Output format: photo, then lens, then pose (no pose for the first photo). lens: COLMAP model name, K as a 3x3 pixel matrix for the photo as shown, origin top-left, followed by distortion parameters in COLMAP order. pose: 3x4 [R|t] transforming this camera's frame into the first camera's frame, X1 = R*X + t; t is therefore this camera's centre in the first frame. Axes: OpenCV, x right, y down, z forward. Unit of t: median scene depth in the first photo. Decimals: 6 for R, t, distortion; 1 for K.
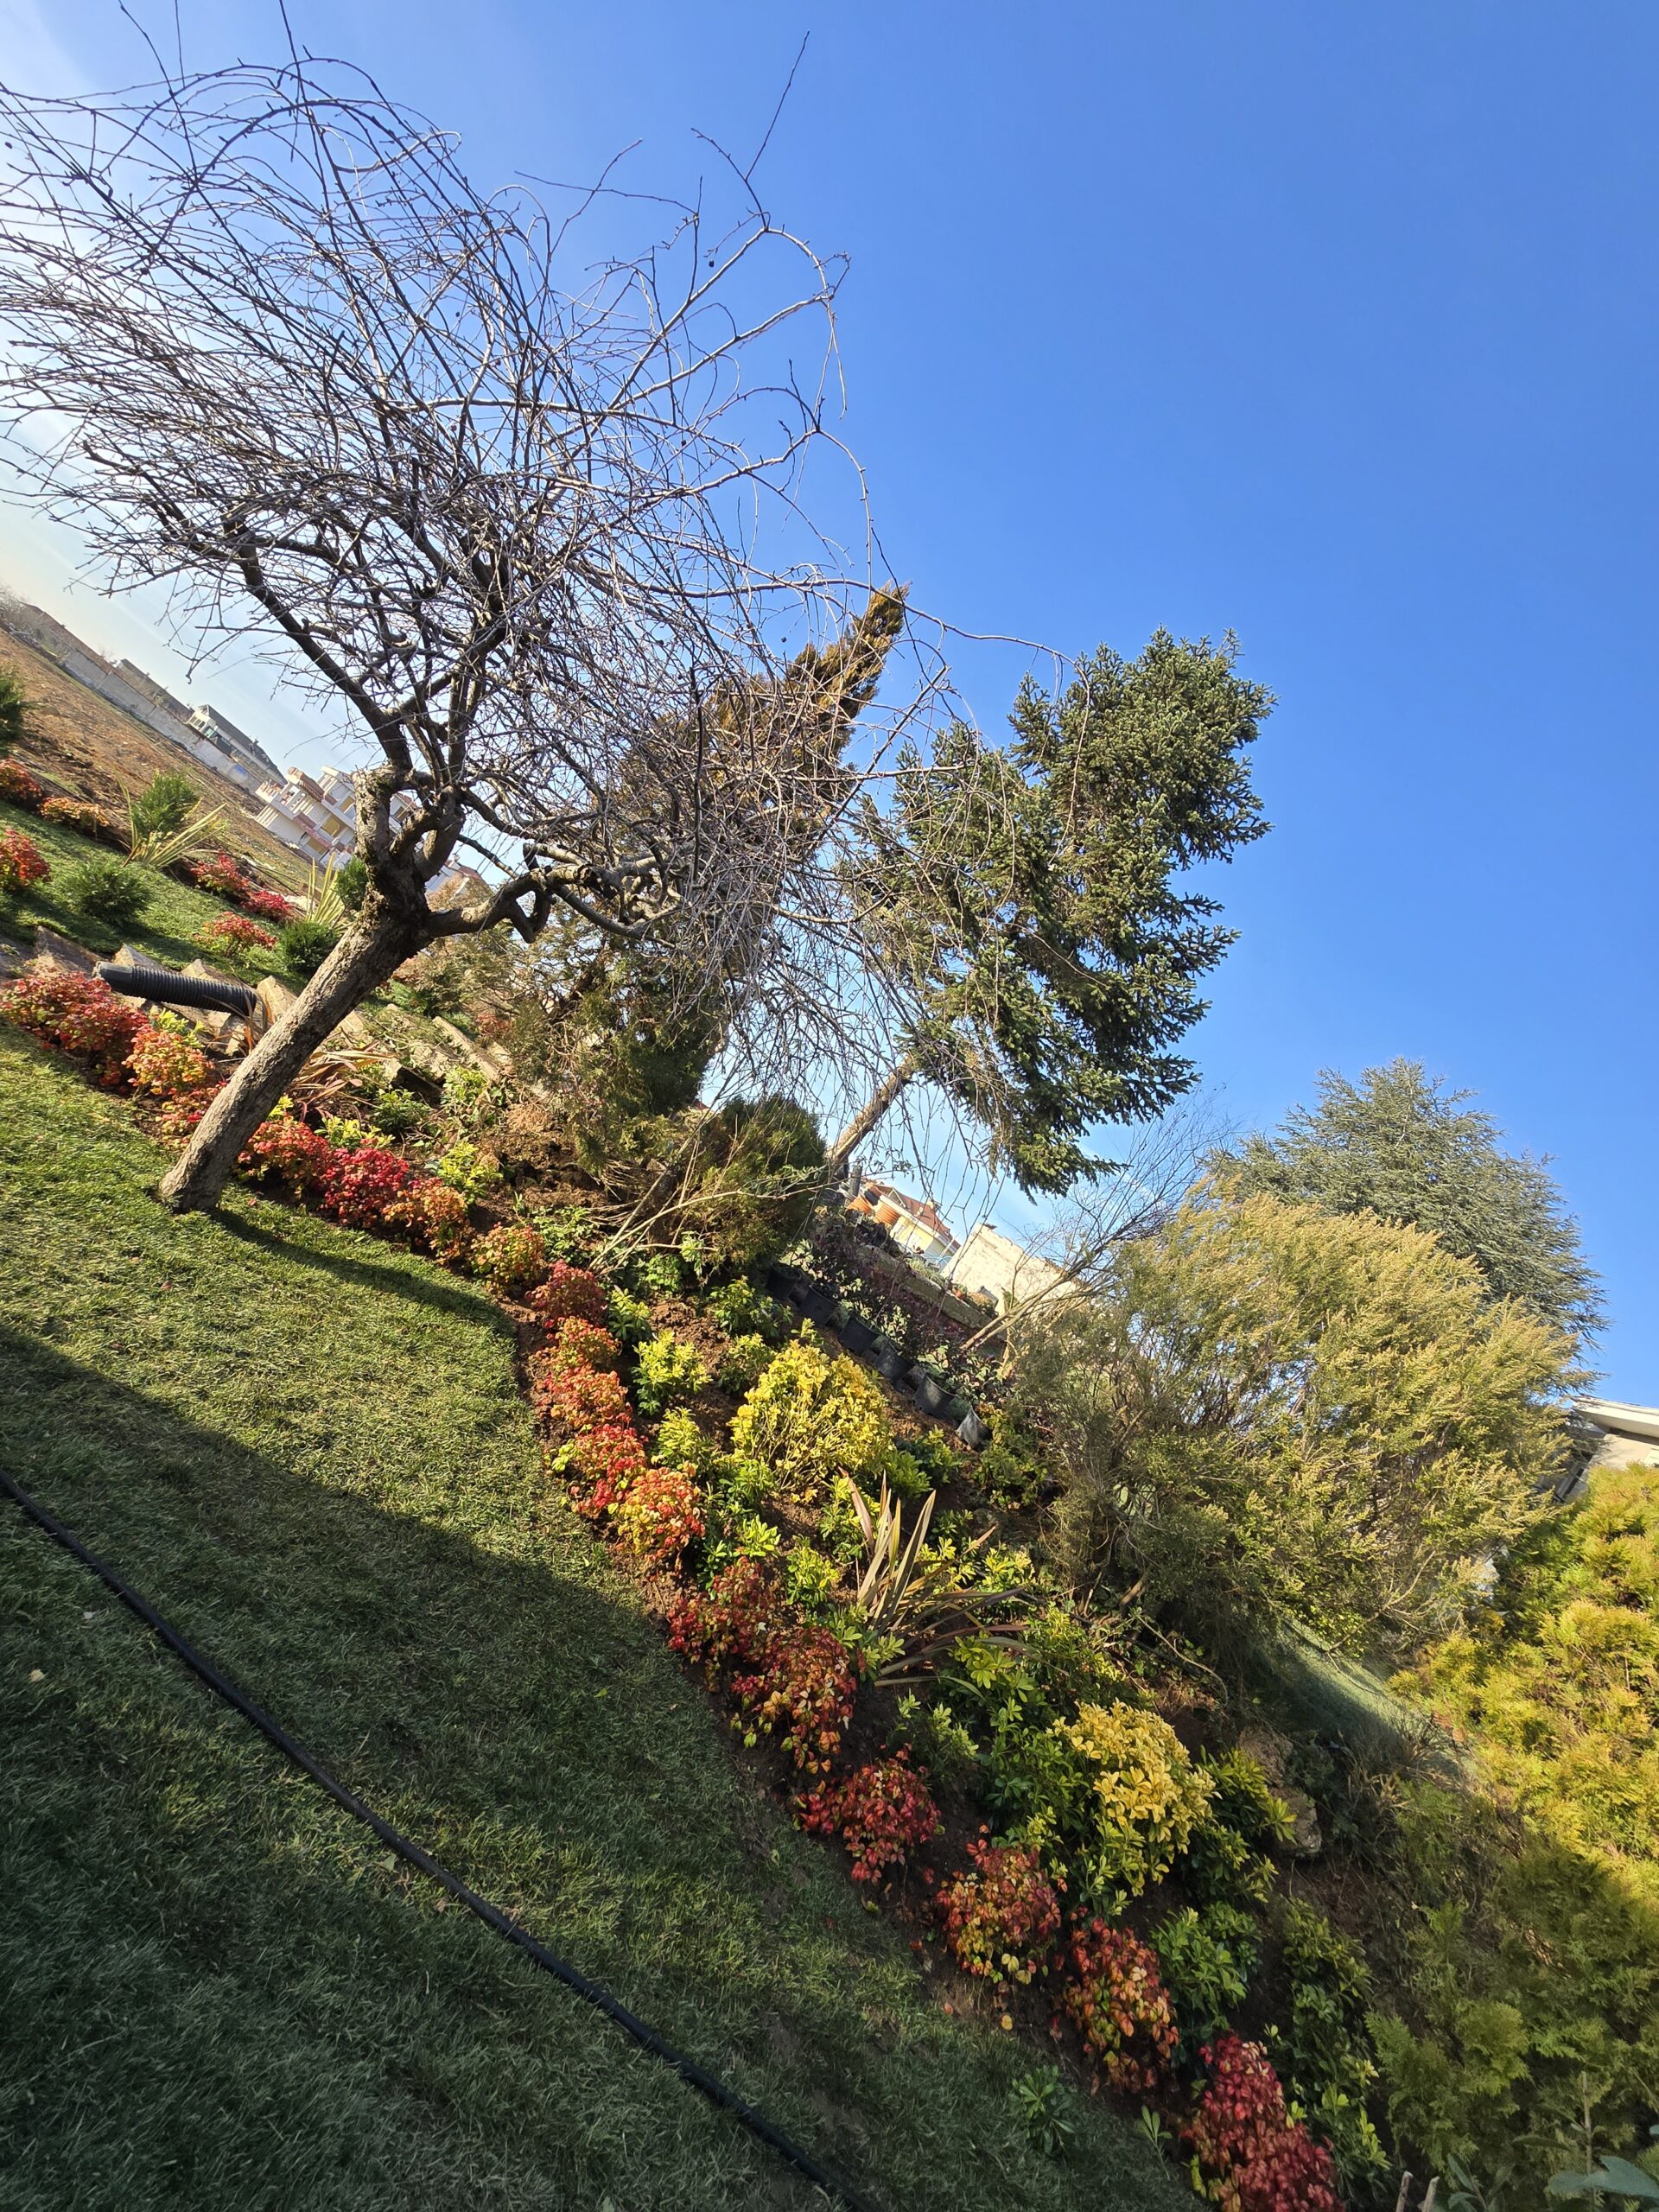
lens RADIAL K [[905.2, 0, 820.7], [0, 905.2, 1115.0], [0, 0, 1]] dist [-0.007937, 0.003842]
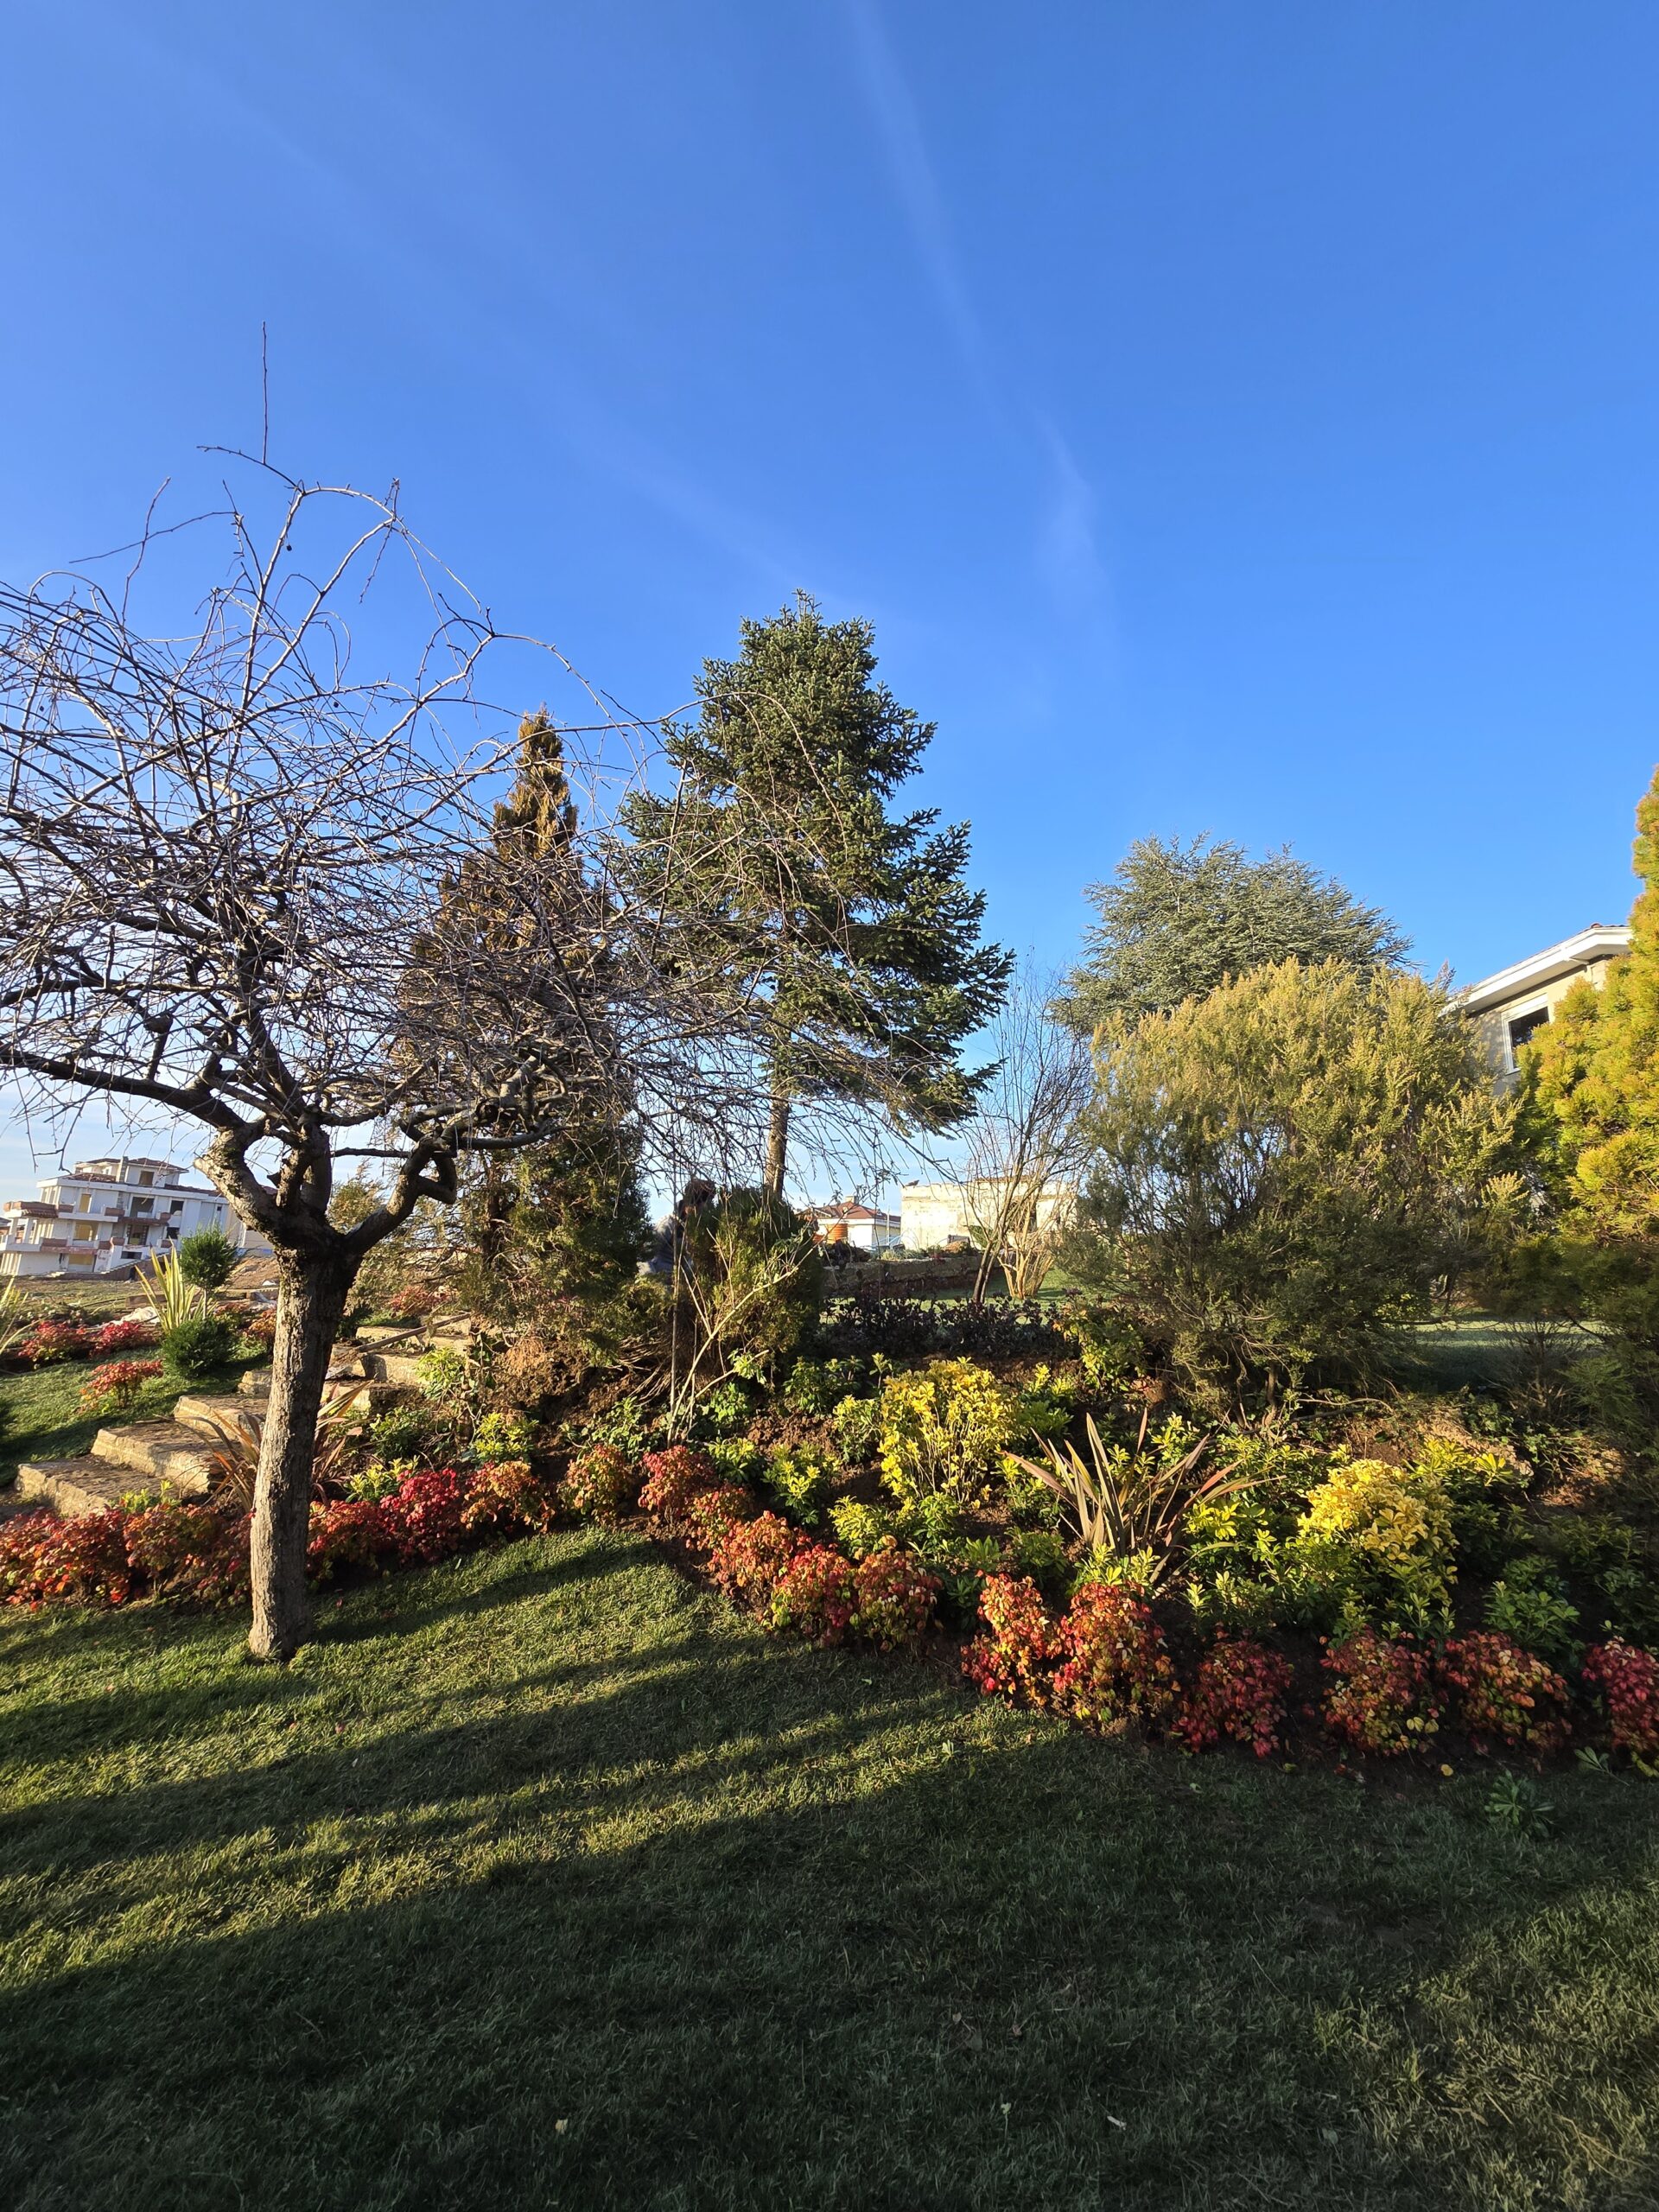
lens RADIAL K [[905.2, 0, 818.5], [0, 905.2, 1118.9], [0, 0, 1]] dist [-0.007937, 0.003842]
pose [[0.817168, -0.557741, 0.145469, -0.091067], [0.562930, 0.826478, 0.006548, -0.049738], [-0.123879, 0.076538, 0.989341, -0.025750]]
